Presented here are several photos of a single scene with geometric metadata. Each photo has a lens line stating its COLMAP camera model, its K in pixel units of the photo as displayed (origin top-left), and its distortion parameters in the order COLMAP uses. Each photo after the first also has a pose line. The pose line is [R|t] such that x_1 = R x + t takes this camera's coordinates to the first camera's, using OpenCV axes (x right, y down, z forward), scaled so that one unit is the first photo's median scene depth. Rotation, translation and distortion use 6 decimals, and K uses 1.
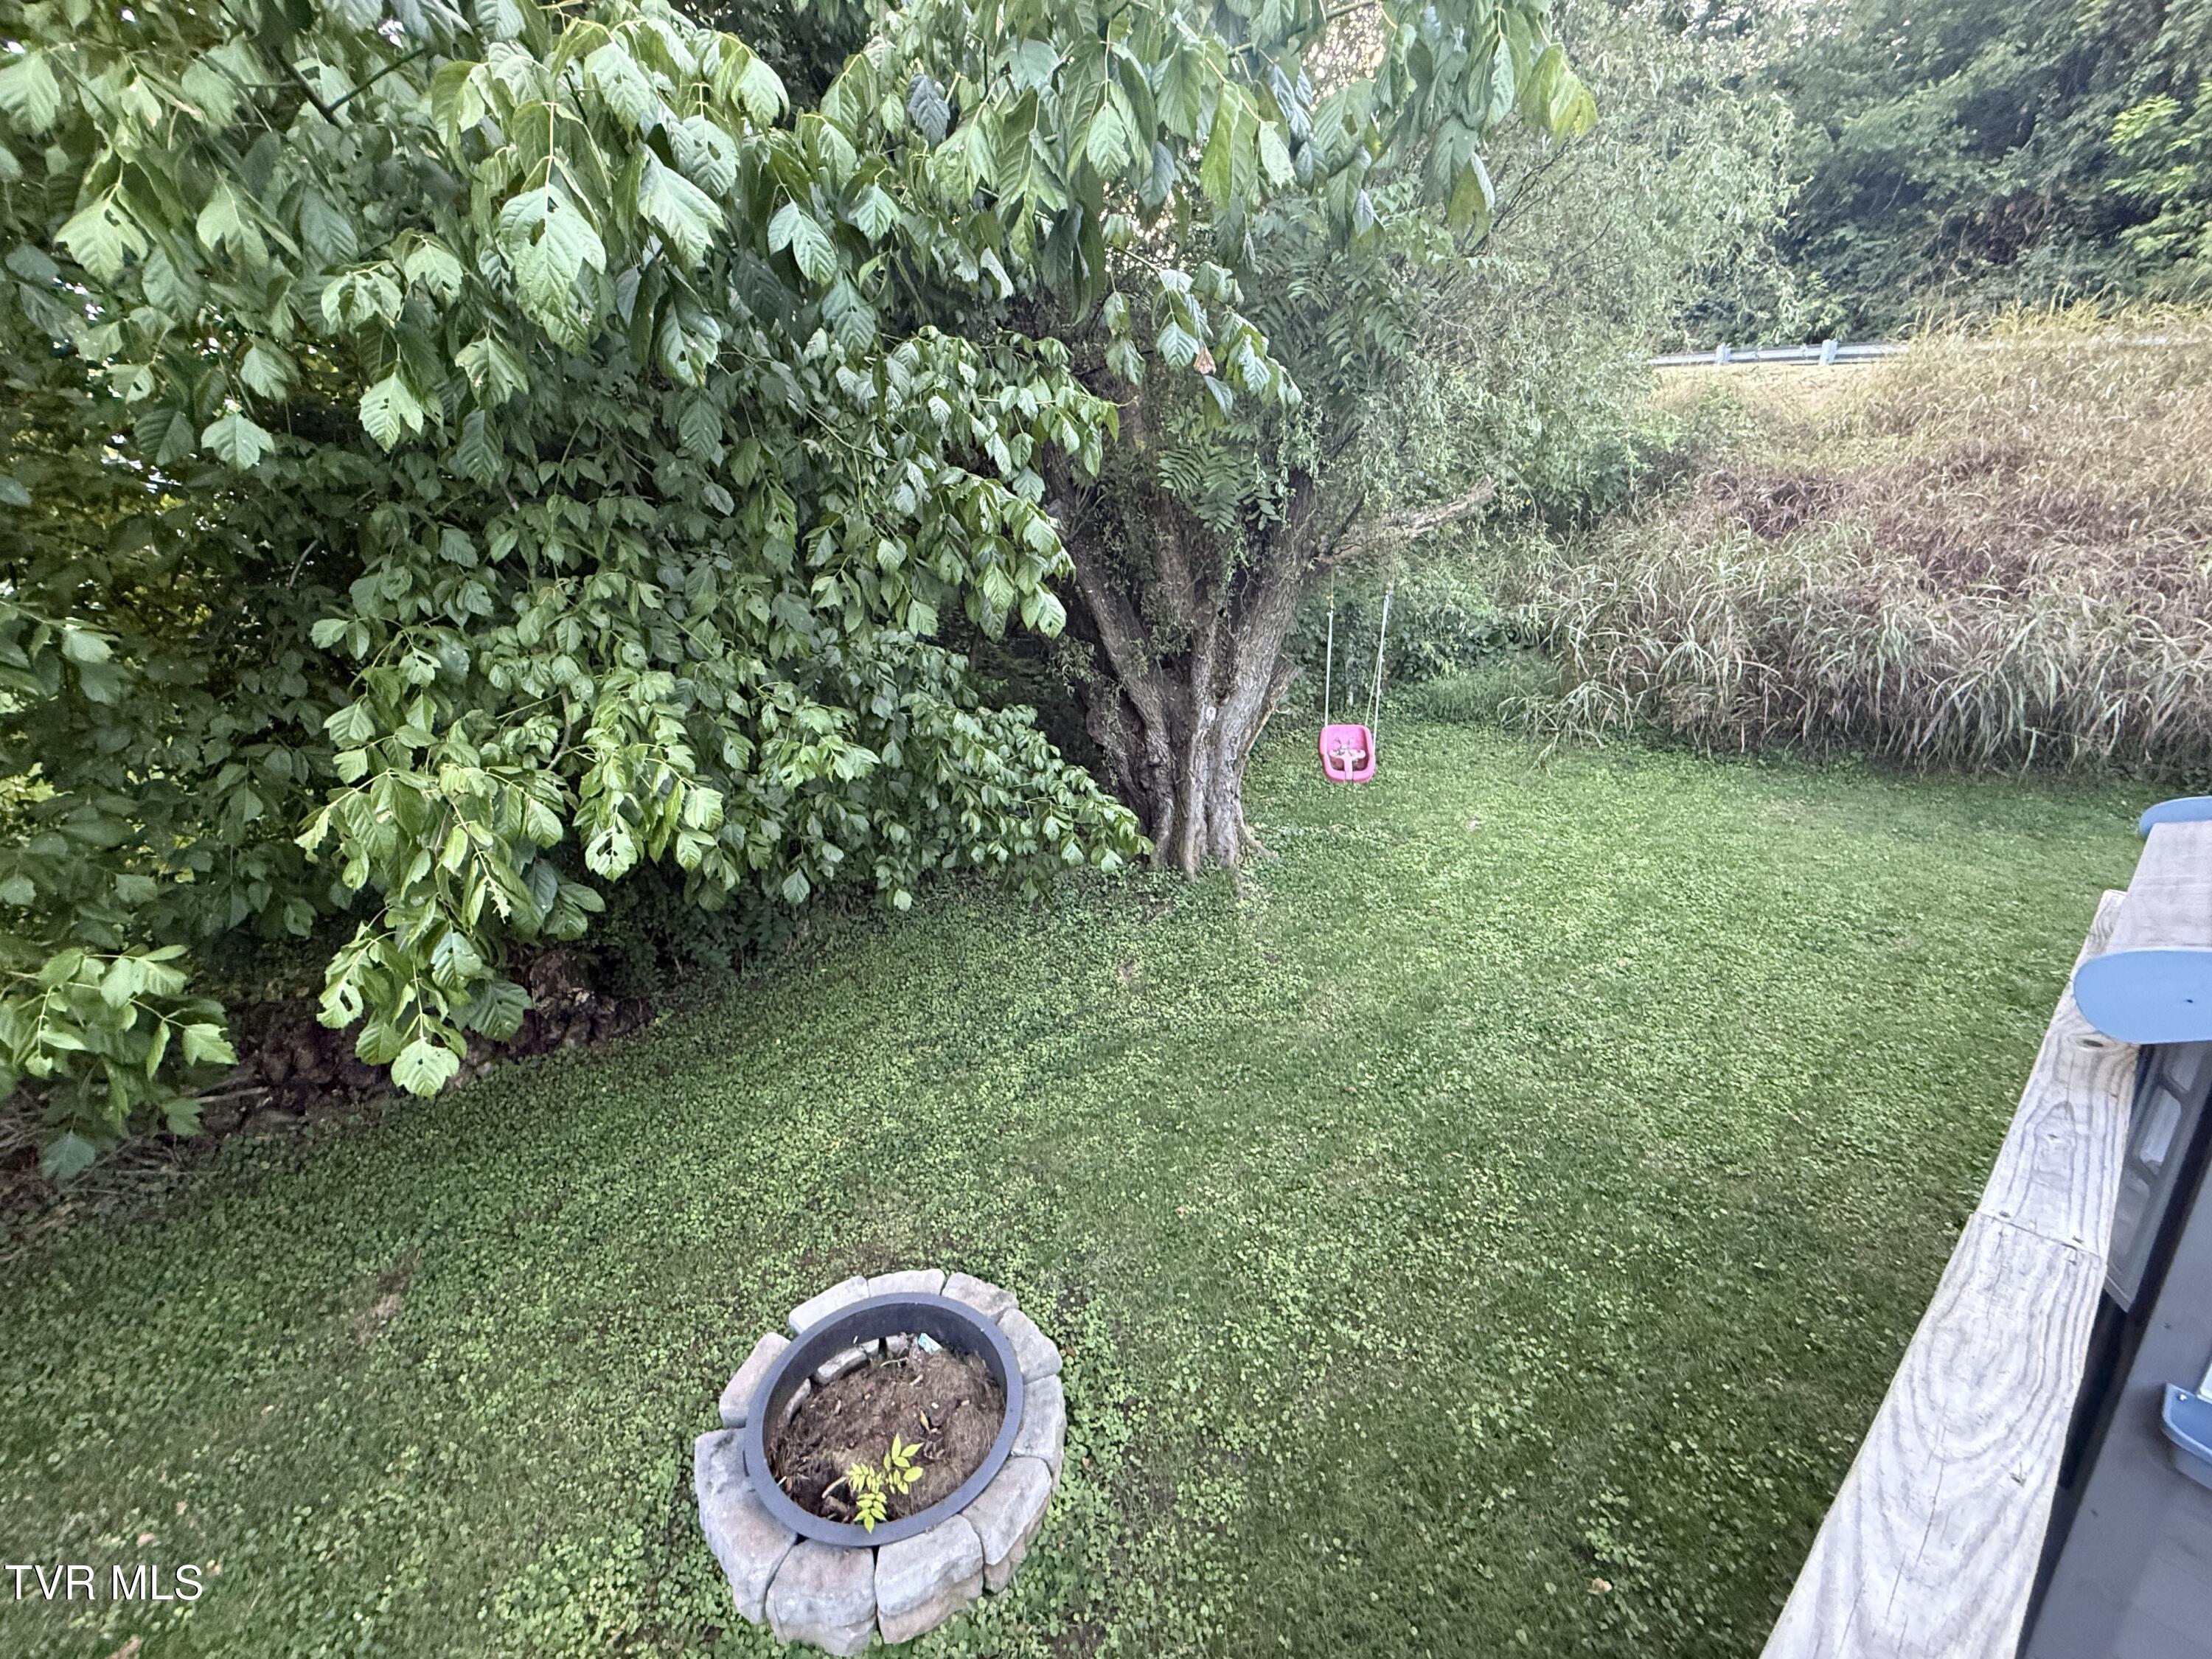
lens RADIAL K [[883.8, 0, 1101.8], [0, 883.8, 827.9], [0, 0, 1]] dist [-0.001233, 0.000219]
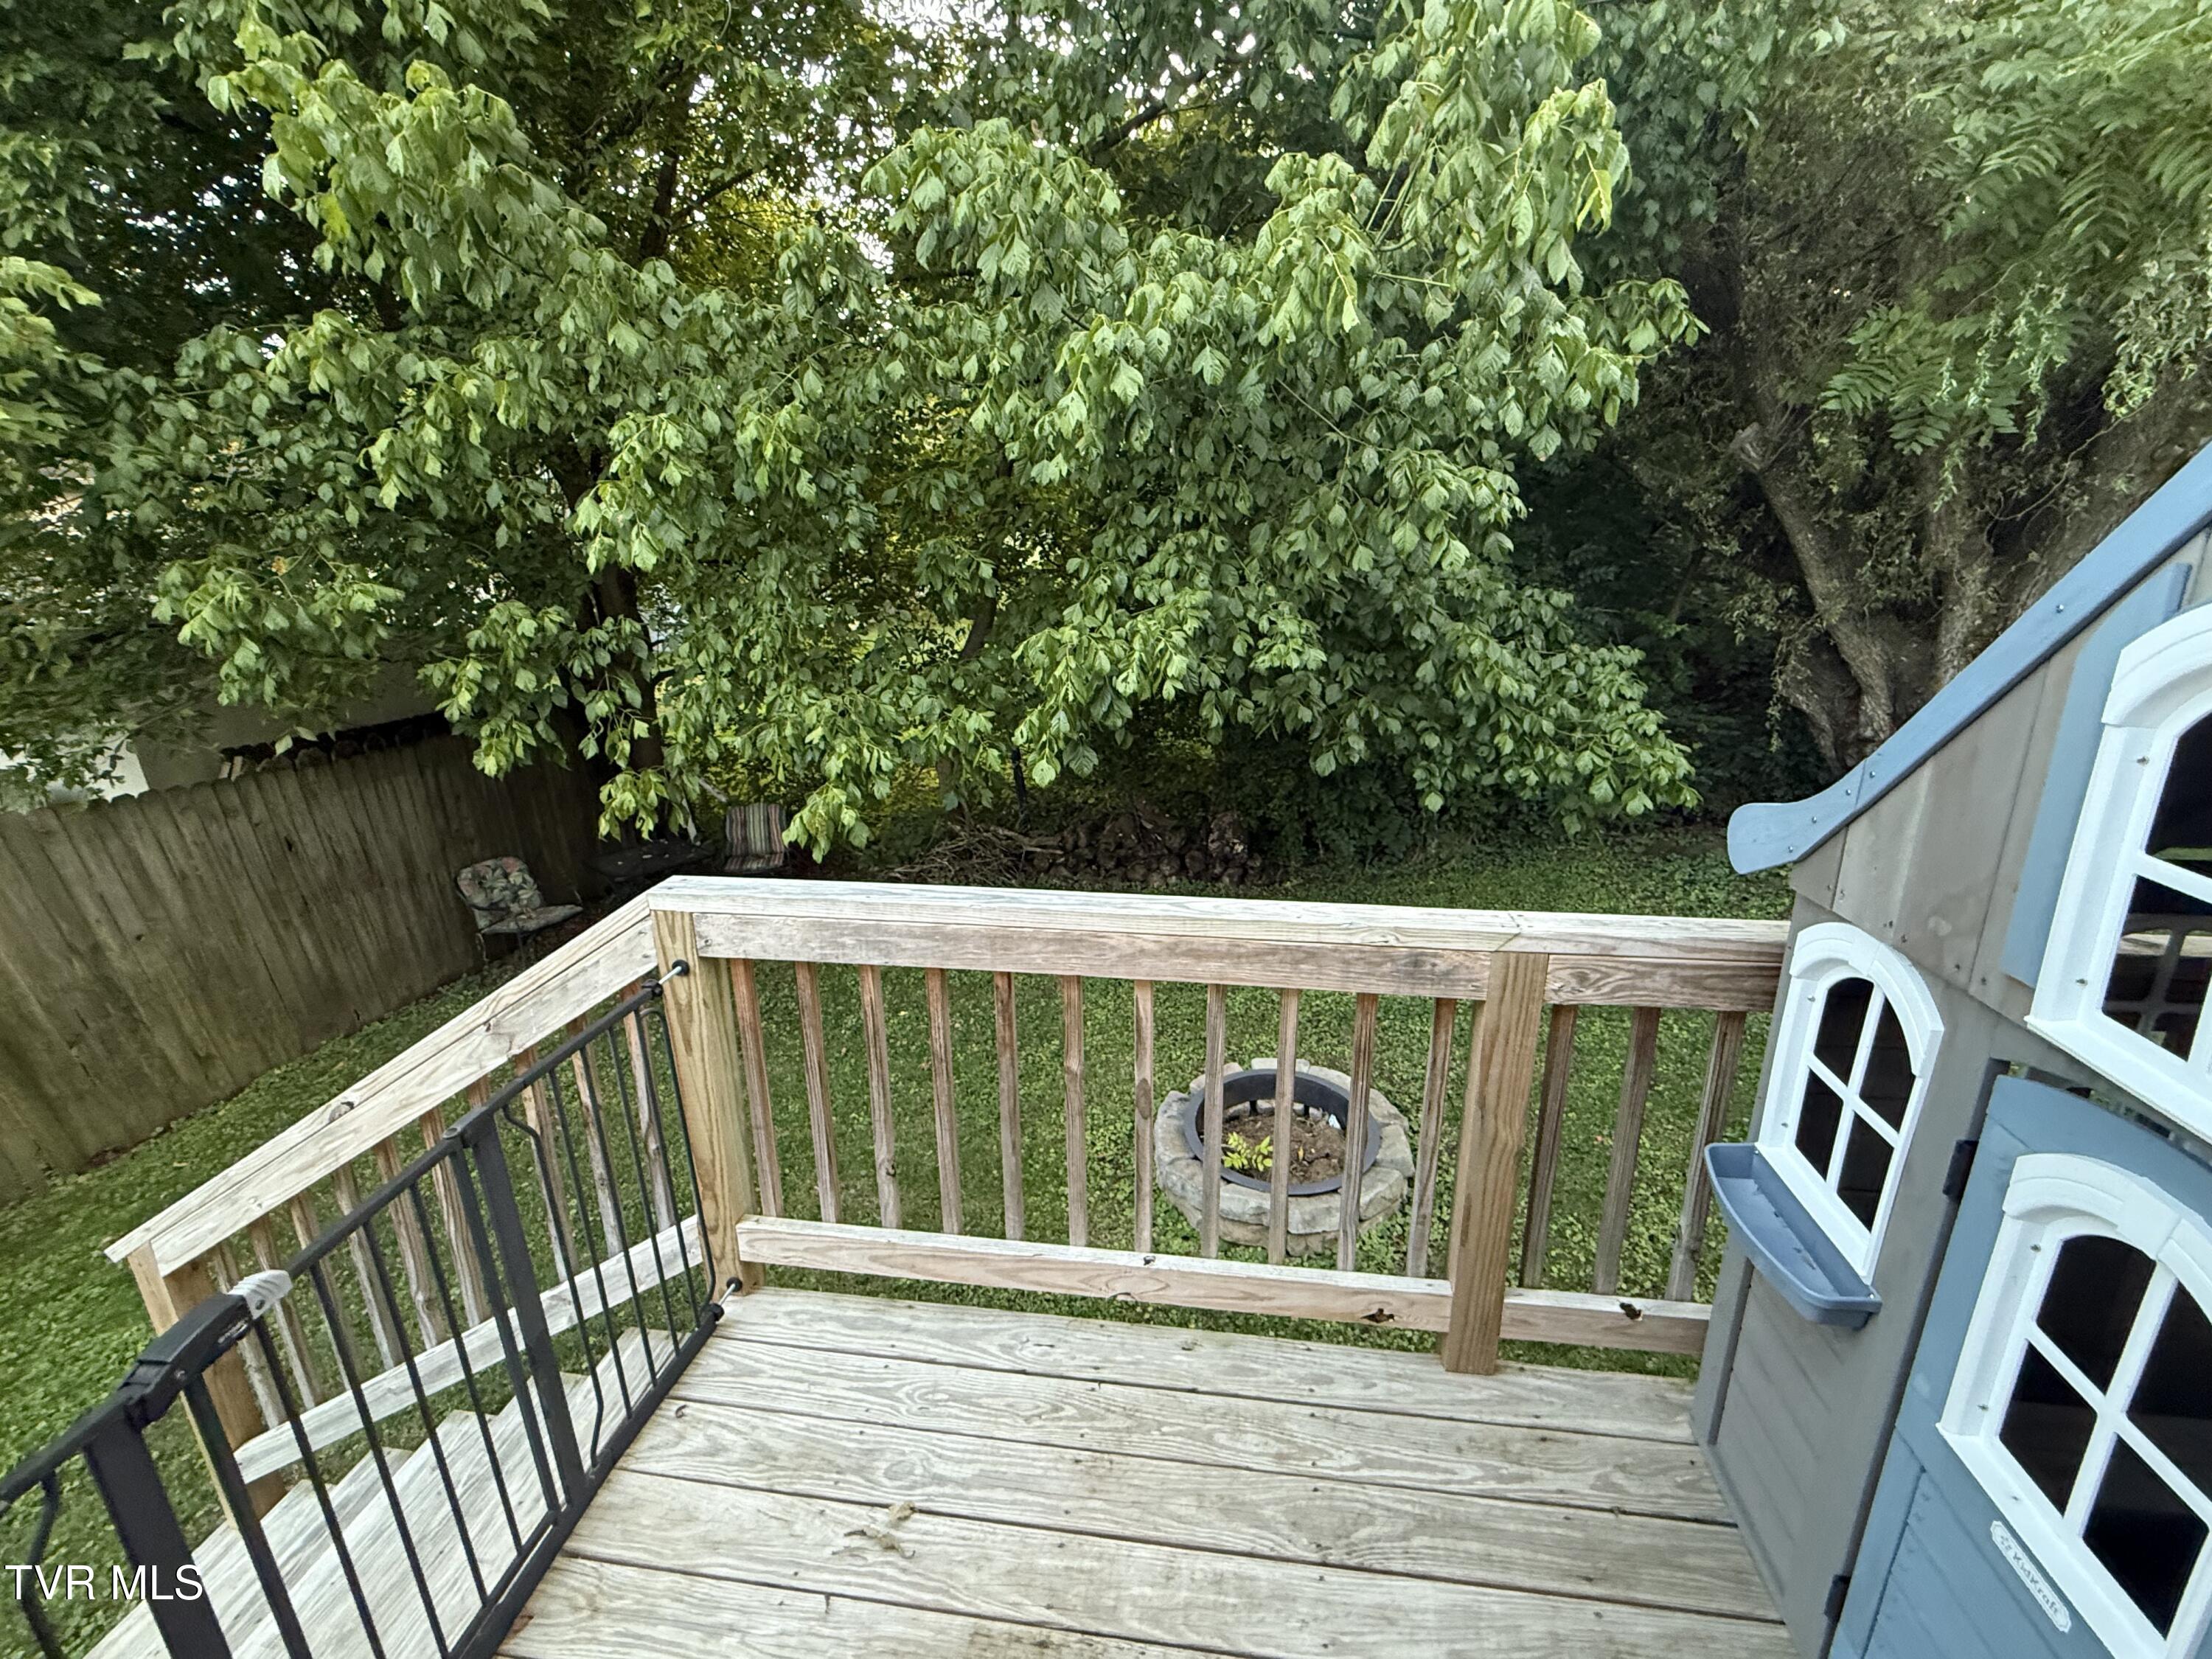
lens RADIAL K [[955.9, 0, 1105.0], [0, 955.9, 824.8], [0, 0, 1]] dist [-0.000136, 0.000017]
pose [[0.679731, 0.199187, -0.705897, 0.504846], [-0.168917, 0.979060, 0.113612, 0.055525], [0.713746, 0.042012, 0.699144, -0.253787]]
